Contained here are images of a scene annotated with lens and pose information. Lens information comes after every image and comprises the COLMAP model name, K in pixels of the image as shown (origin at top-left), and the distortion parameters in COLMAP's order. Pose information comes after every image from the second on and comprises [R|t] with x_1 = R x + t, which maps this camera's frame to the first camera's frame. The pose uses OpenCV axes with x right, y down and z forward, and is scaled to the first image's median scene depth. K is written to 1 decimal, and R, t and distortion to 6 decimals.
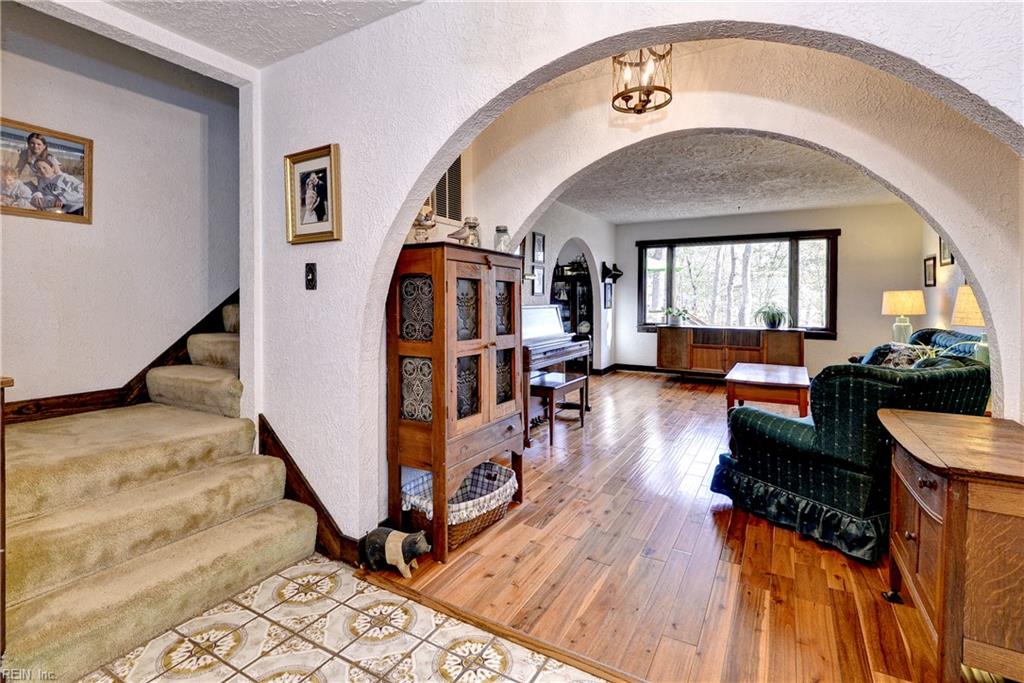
lens RADIAL K [[476.7, 0, 508.8], [0, 476.7, 305.9], [0, 0, 1]] dist [0.012176, -0.006936]
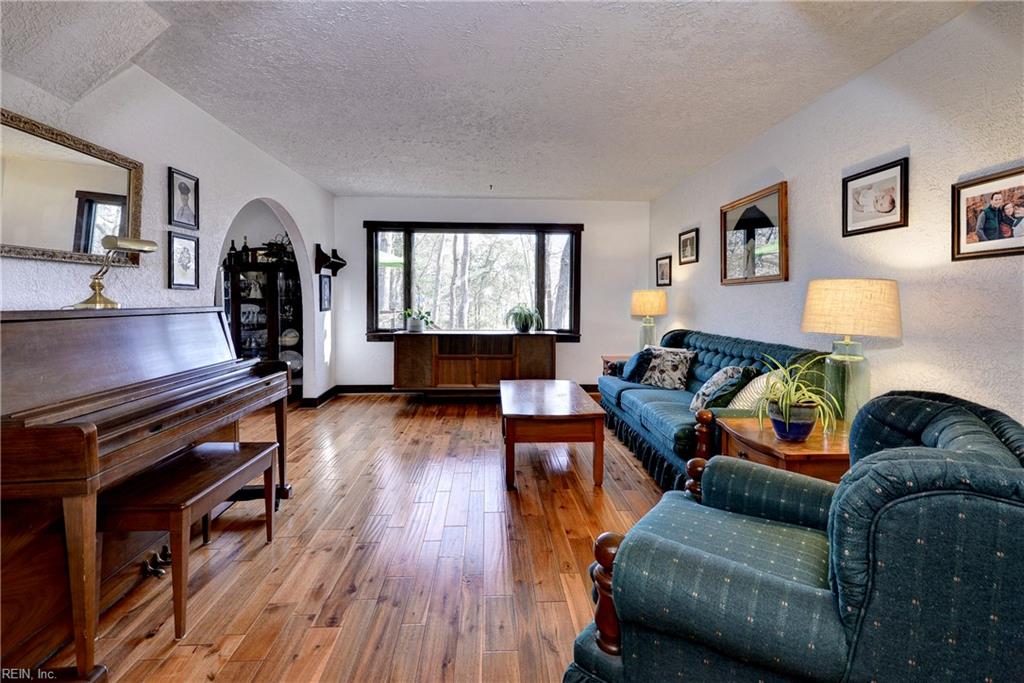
lens RADIAL K [[476.7, 0, 509.1], [0, 476.7, 312.9], [0, 0, 1]] dist [0.012176, -0.006936]
pose [[0.844935, -0.012824, 0.534715, 0.089094], [0.004836, 0.999855, 0.016337, -0.002642], [-0.534846, -0.011218, 0.844875, 0.379866]]
